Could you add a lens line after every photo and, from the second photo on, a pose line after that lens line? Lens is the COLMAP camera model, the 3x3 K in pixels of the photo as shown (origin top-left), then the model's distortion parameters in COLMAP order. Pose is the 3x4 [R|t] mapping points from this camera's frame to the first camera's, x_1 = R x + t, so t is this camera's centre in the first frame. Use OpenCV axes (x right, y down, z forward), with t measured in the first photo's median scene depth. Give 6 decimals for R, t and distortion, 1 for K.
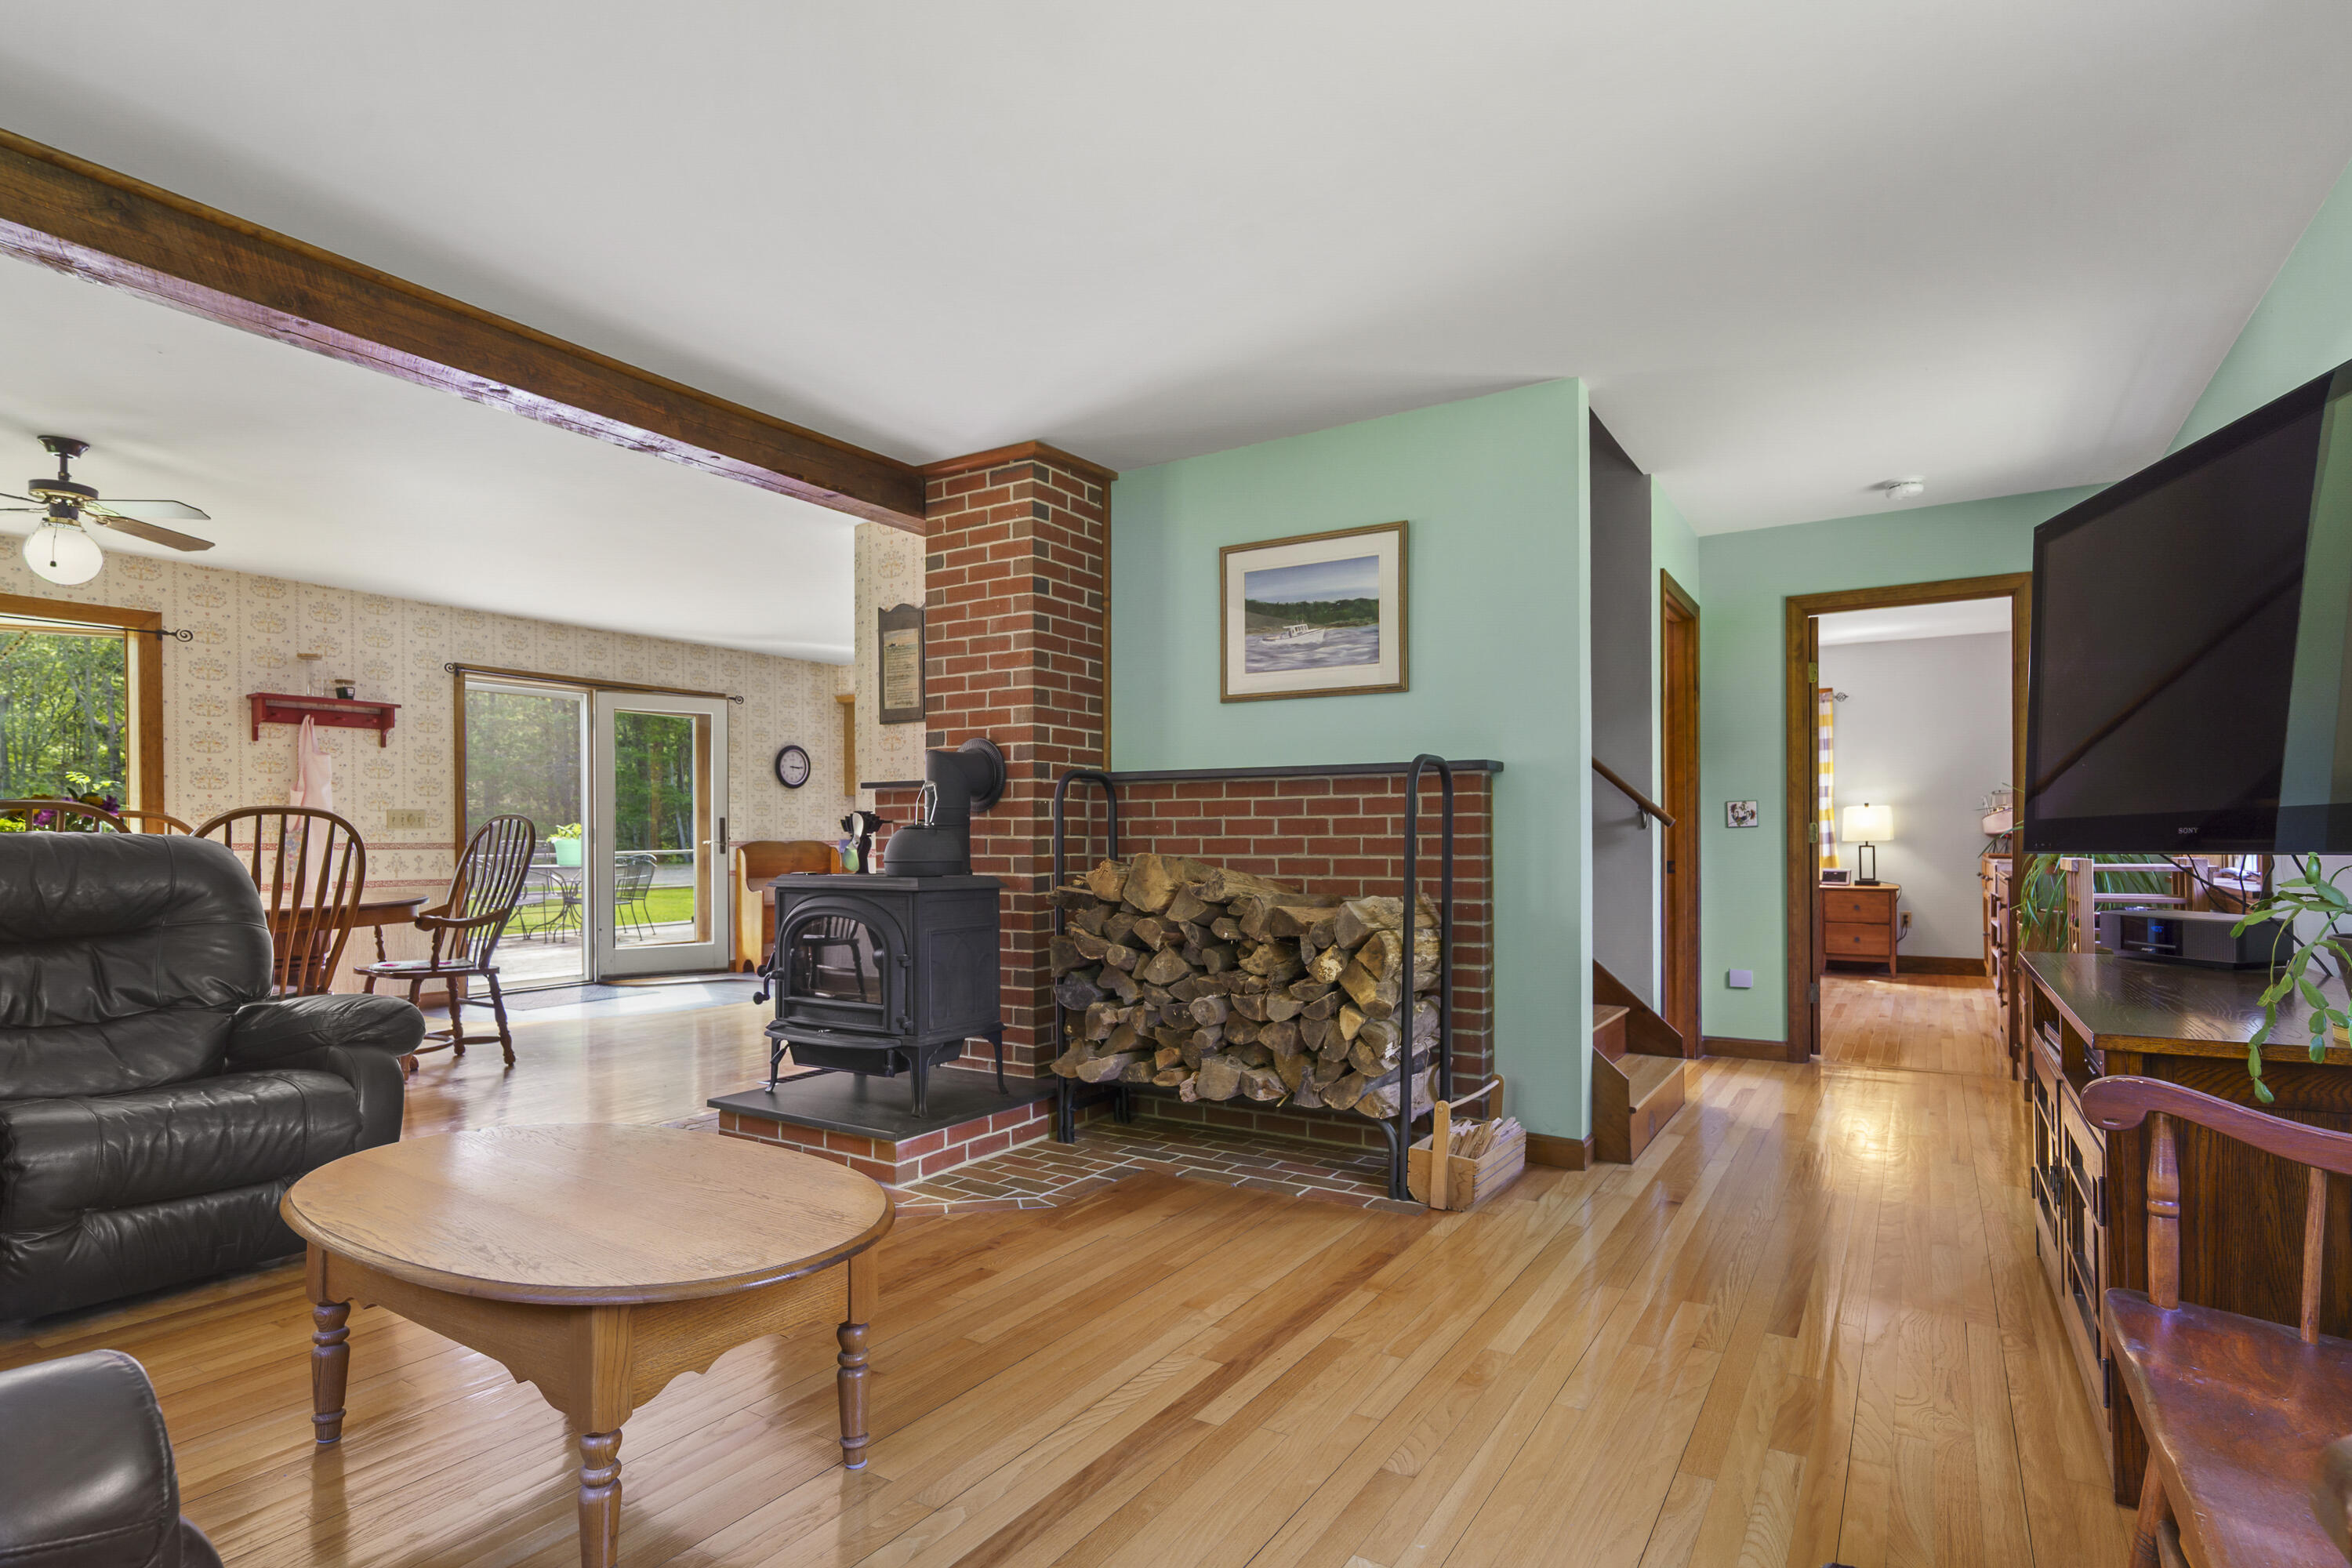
lens RADIAL K [[1193.1, 0, 1182.3], [0, 1193.1, 837.8], [0, 0, 1]] dist [0.001866, 0.003377]
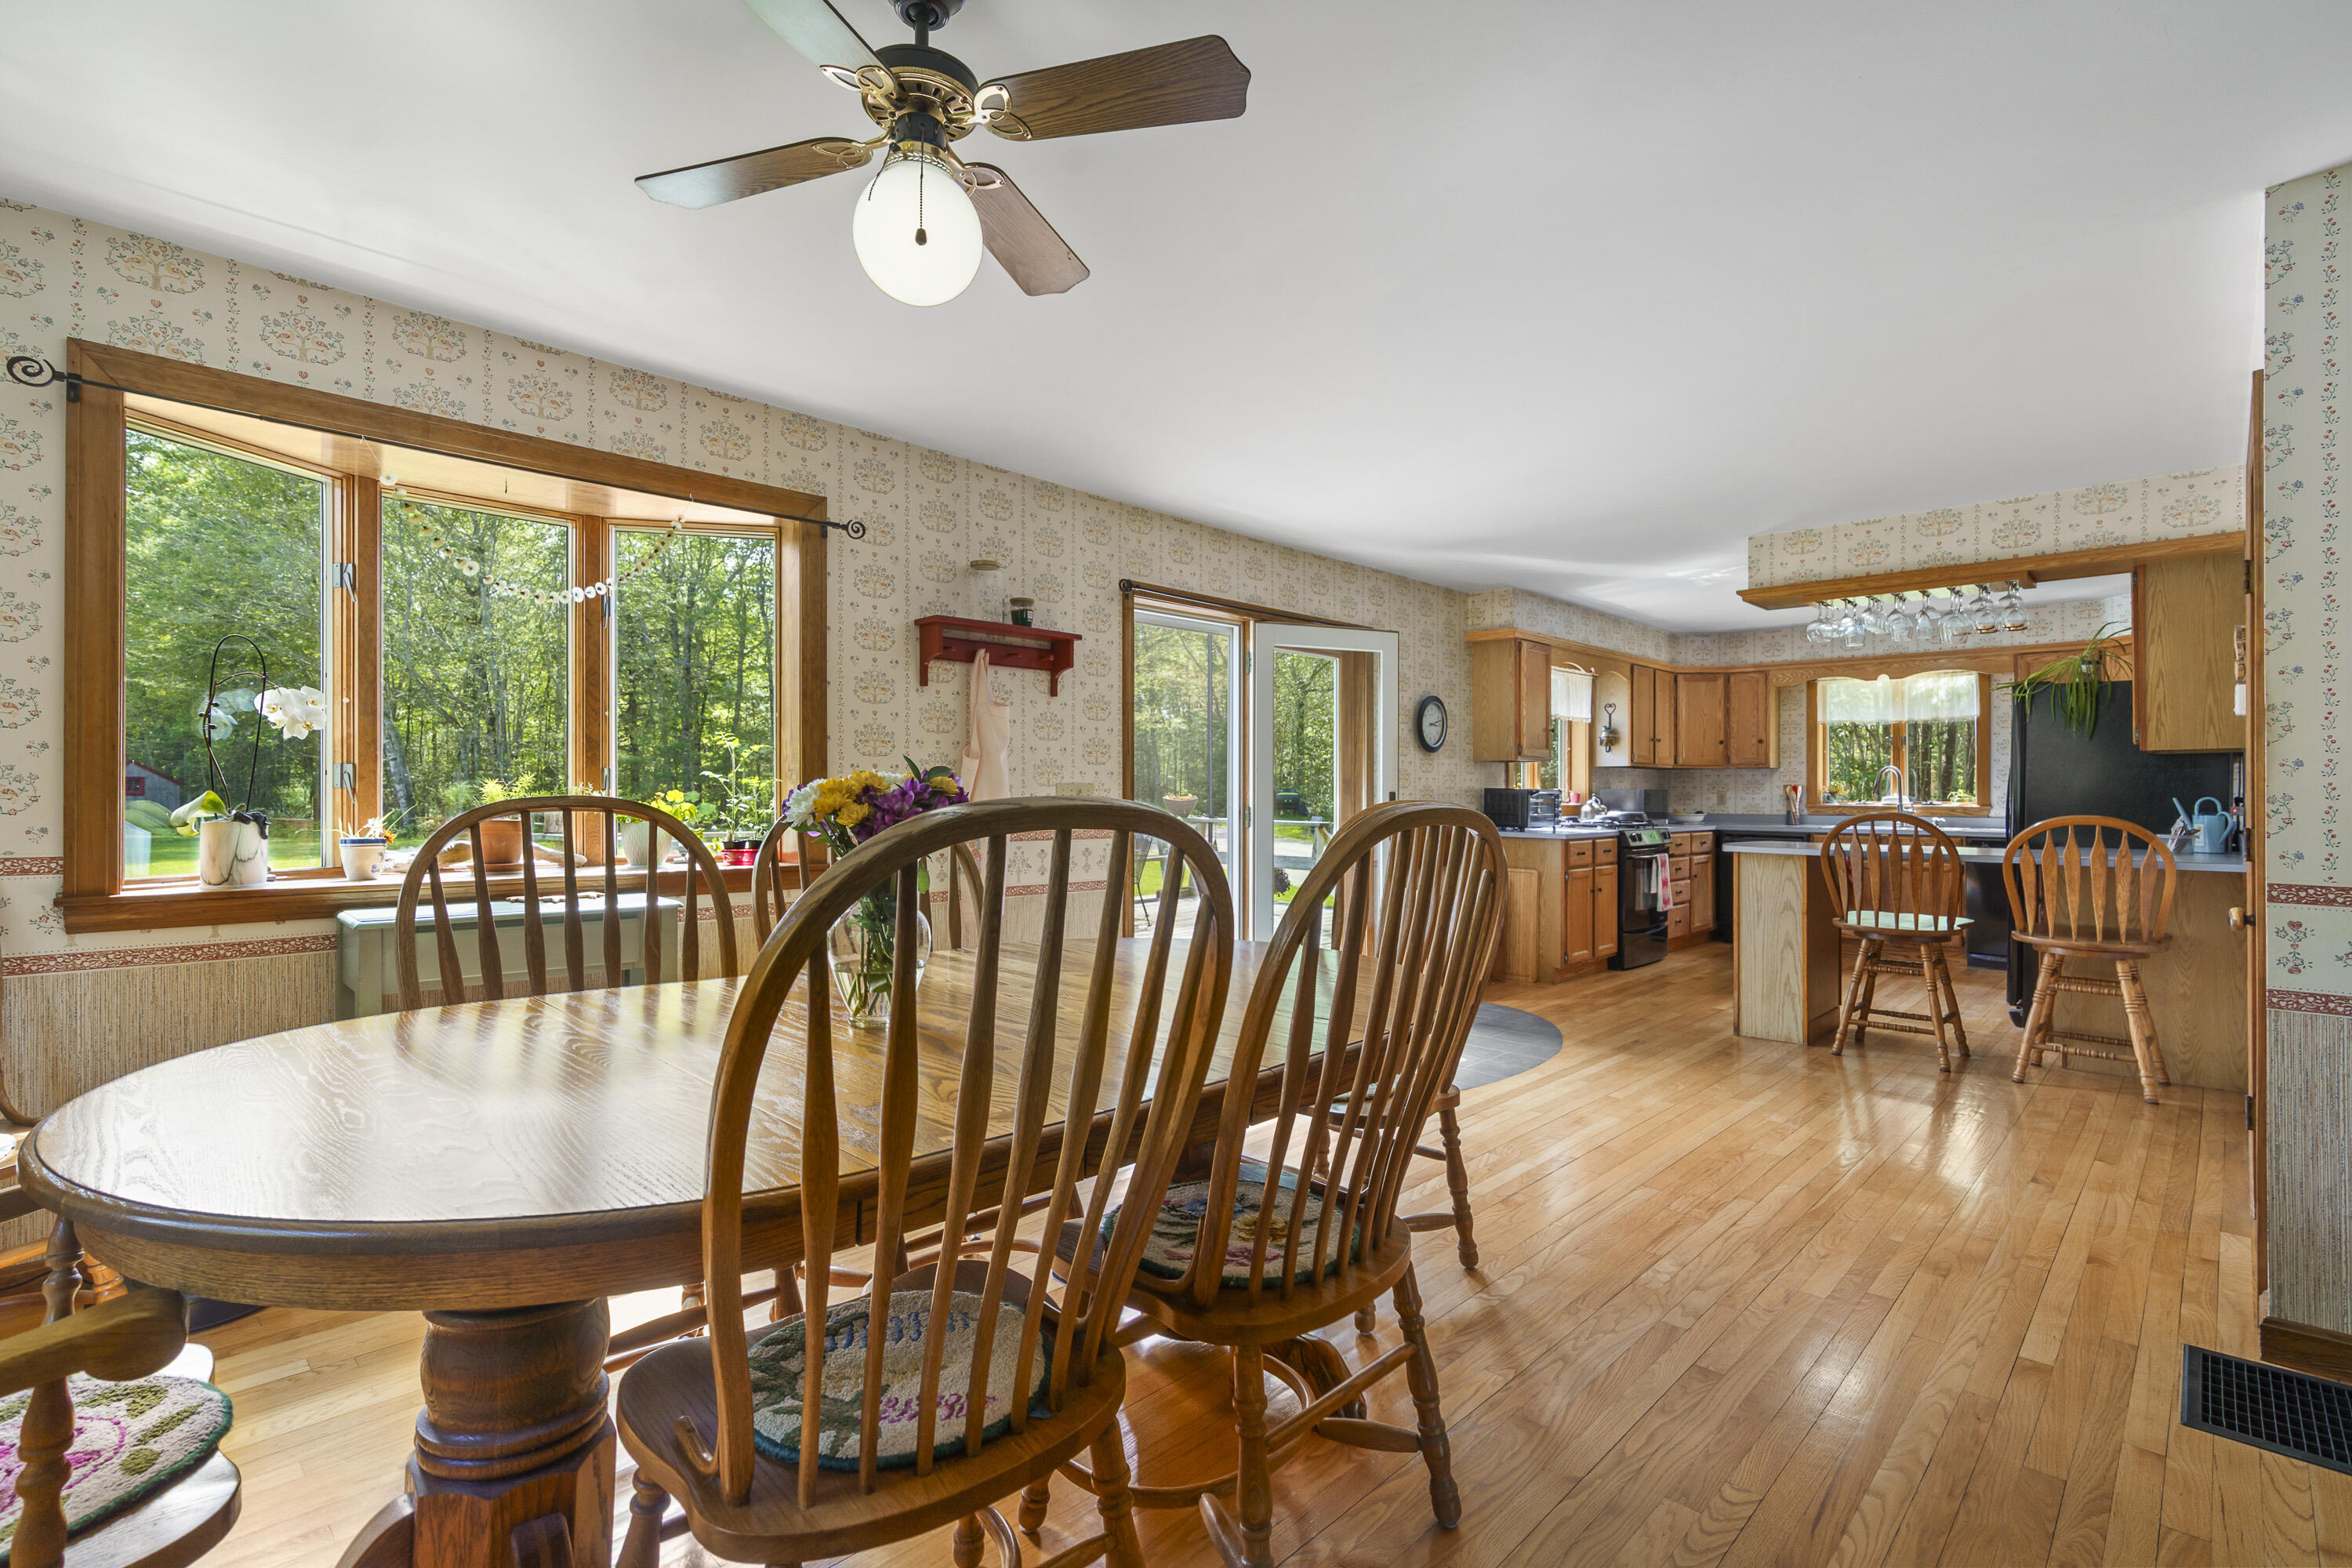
lens RADIAL K [[1087.5, 0, 1175.6], [0, 1087.5, 786.8], [0, 0, 1]] dist [-0.000380, 0.001039]
pose [[0.977275, 0.004964, -0.211918, -0.783666], [-0.006615, 0.999953, -0.007081, -0.030269], [0.211873, 0.008322, 0.977262, 0.652764]]
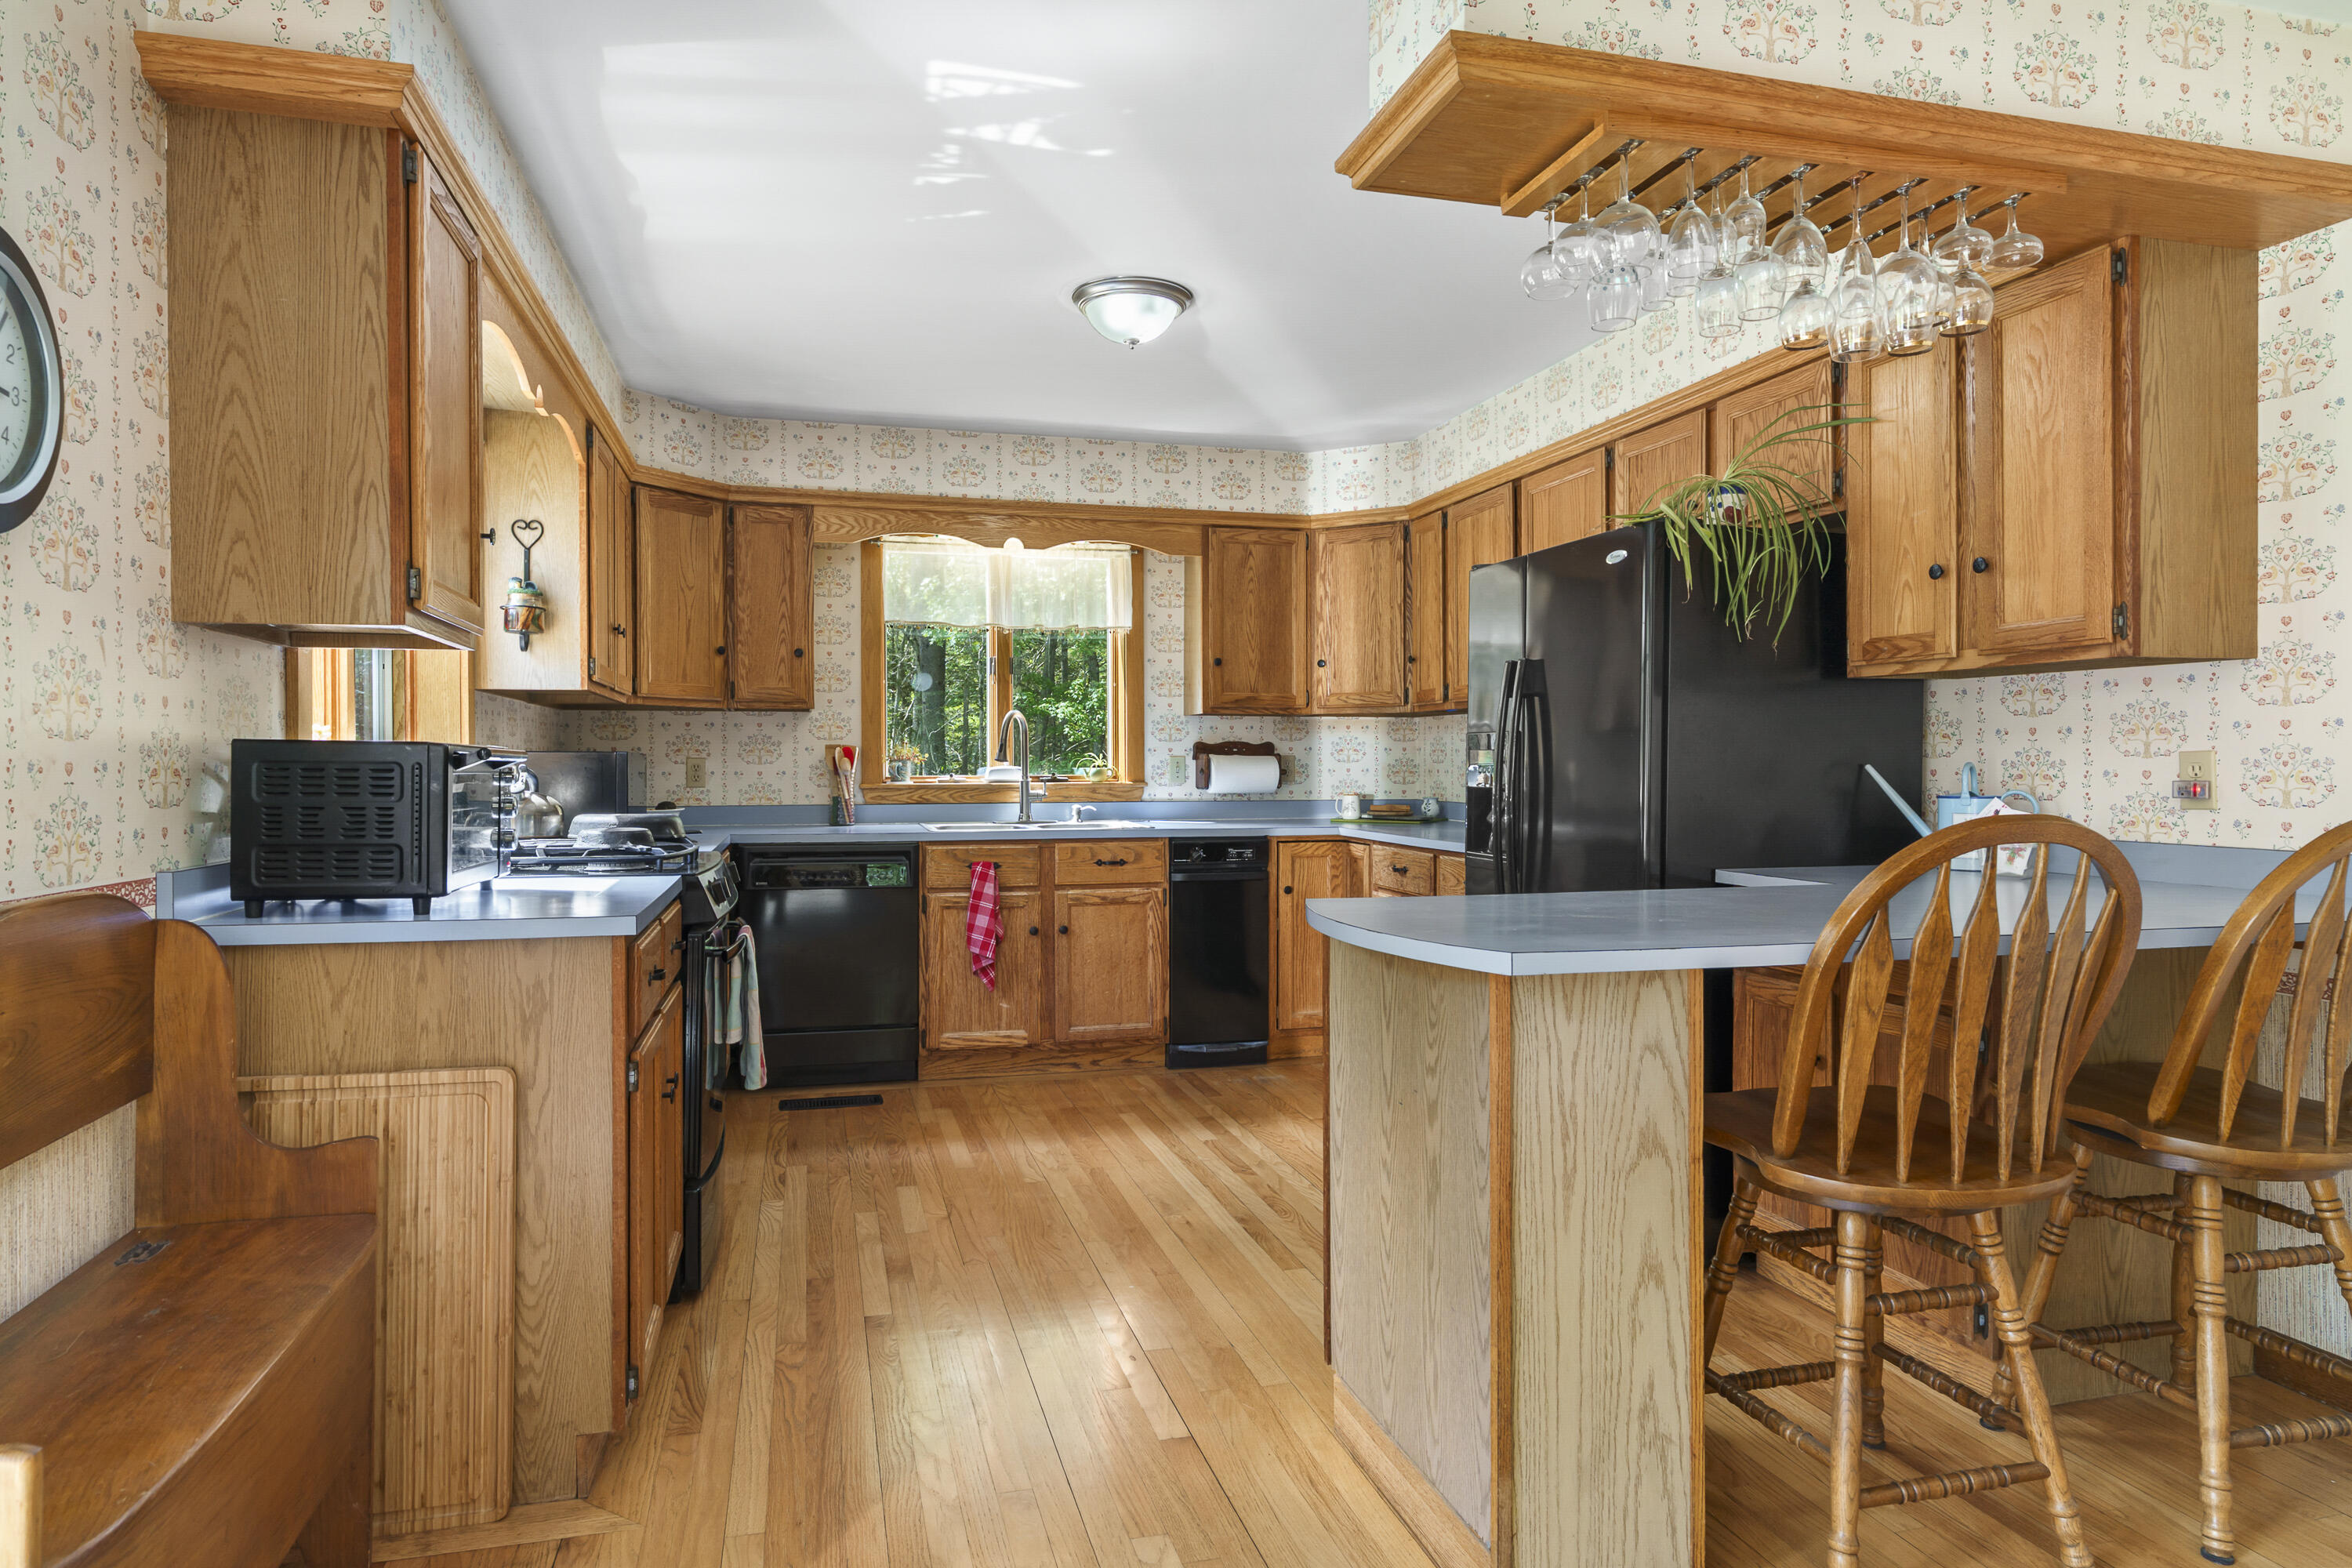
lens RADIAL K [[1365.8, 0, 1171.3], [0, 1365.8, 779.7], [0, 0, 1]] dist [-0.006880, -0.000497]
pose [[0.686421, -0.005287, 0.727185, -0.800737], [0.001611, 0.999982, 0.005750, -0.030443], [-0.727202, -0.002775, 0.686417, 1.829608]]
